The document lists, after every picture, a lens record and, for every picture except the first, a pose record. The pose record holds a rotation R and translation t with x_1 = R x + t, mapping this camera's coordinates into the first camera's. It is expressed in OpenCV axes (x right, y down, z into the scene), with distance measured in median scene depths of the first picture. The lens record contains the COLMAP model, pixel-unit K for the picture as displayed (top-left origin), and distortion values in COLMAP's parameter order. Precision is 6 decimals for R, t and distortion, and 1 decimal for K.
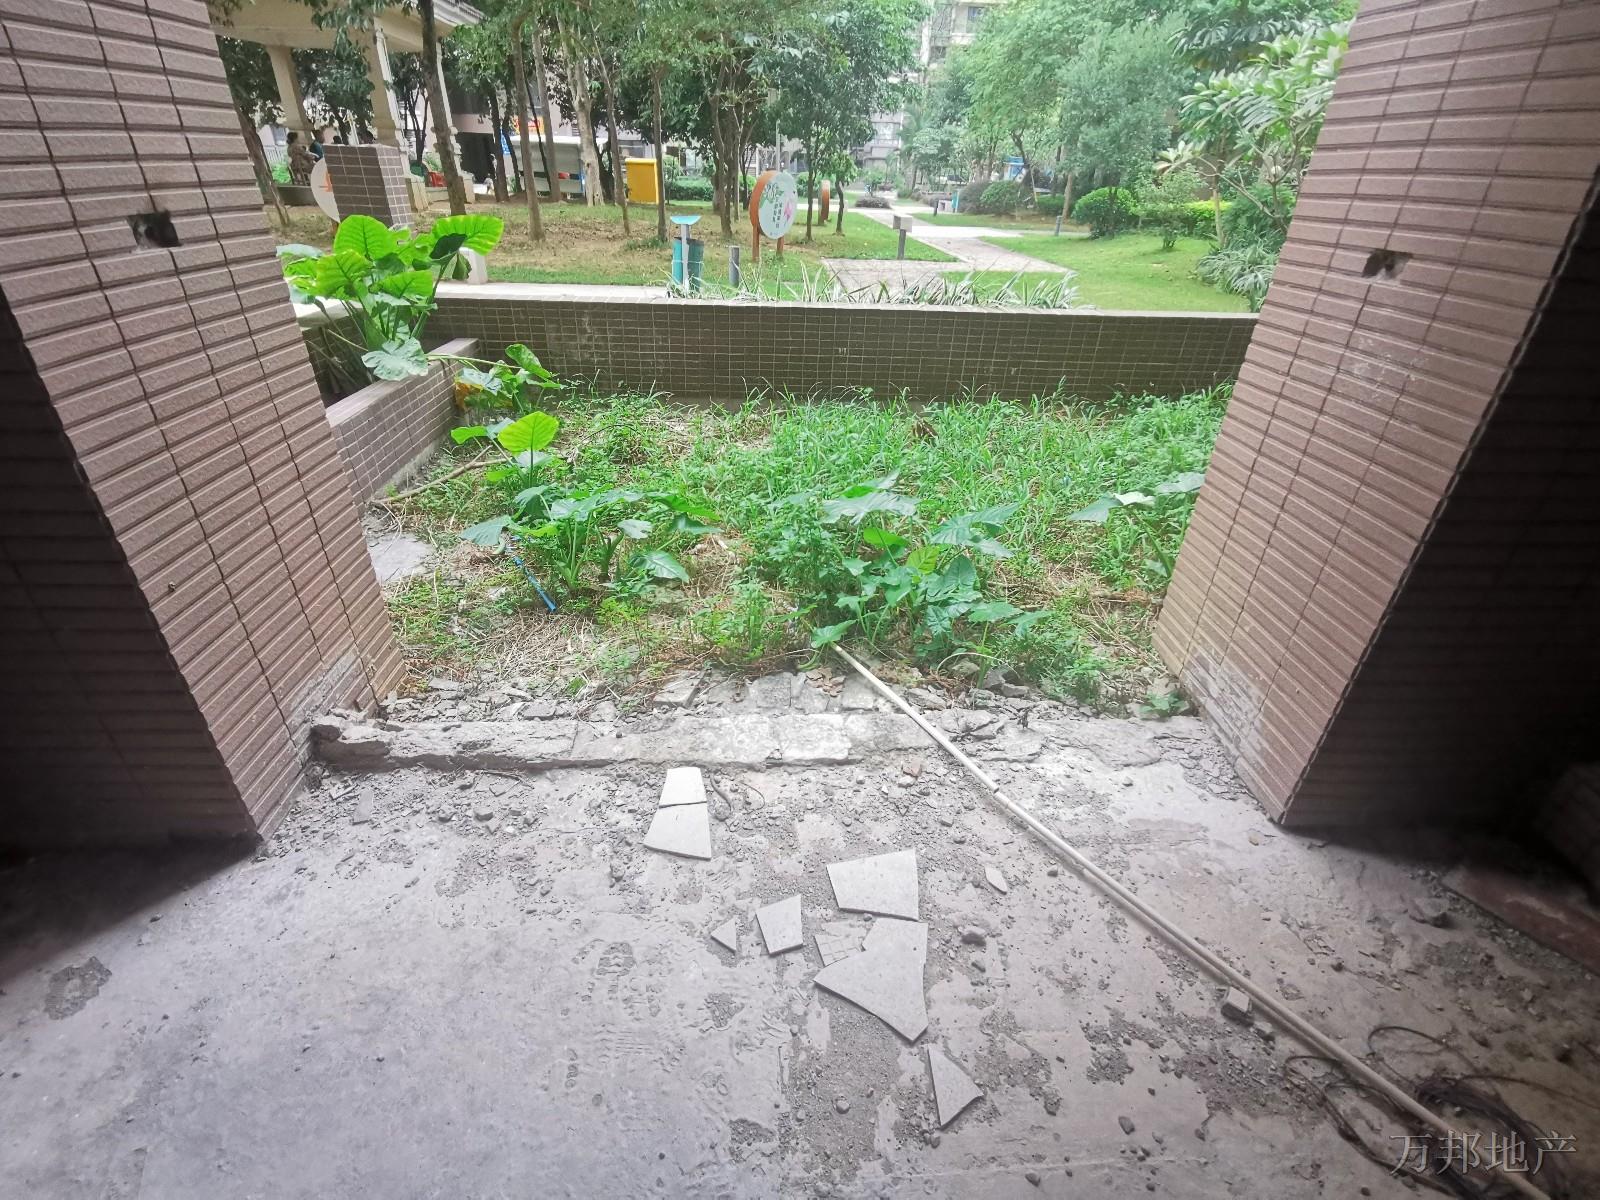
lens RADIAL K [[737.3, 0, 794.5], [0, 737.3, 608.8], [0, 0, 1]] dist [-0.003728, -0.002581]
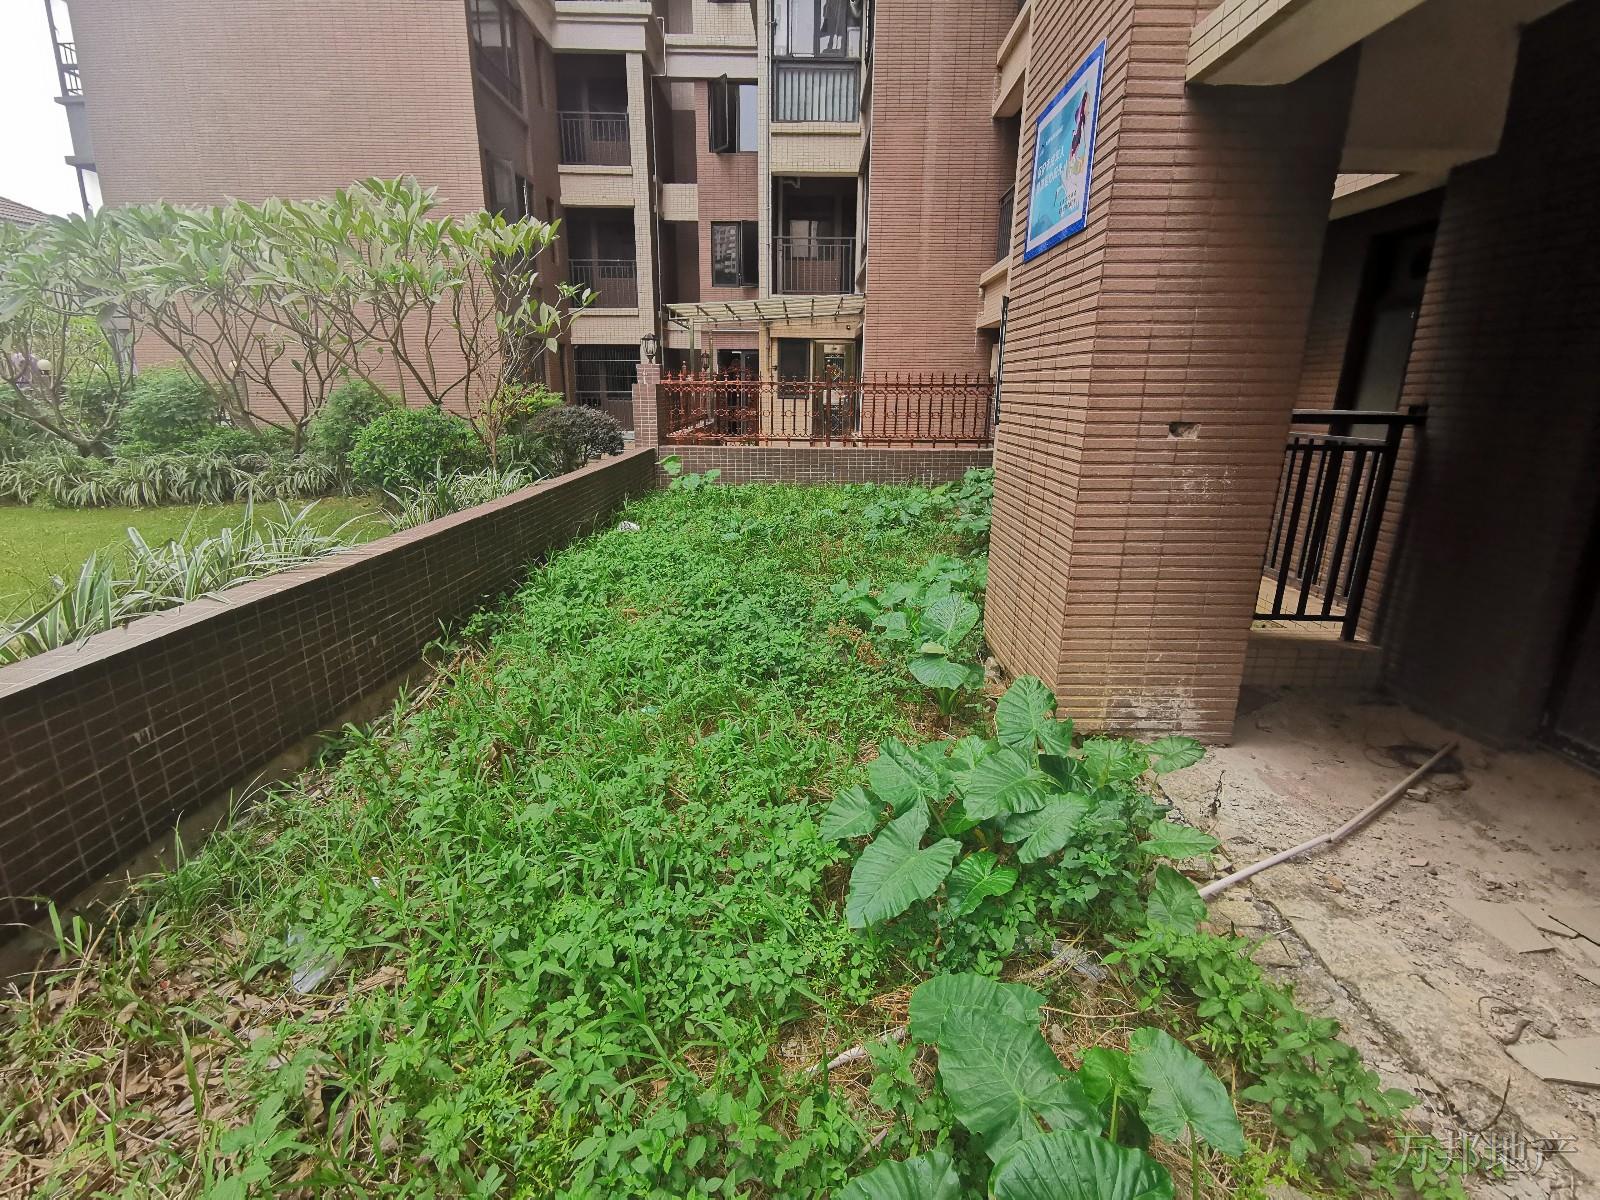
lens RADIAL K [[737.3, 0, 792.6], [0, 737.3, 591.6], [0, 0, 1]] dist [-0.003728, -0.002581]
pose [[0.063116, -0.303875, 0.950619, -0.951306], [0.511168, 0.827935, 0.230719, -0.964415], [-0.857160, 0.471364, 0.207587, 1.518523]]
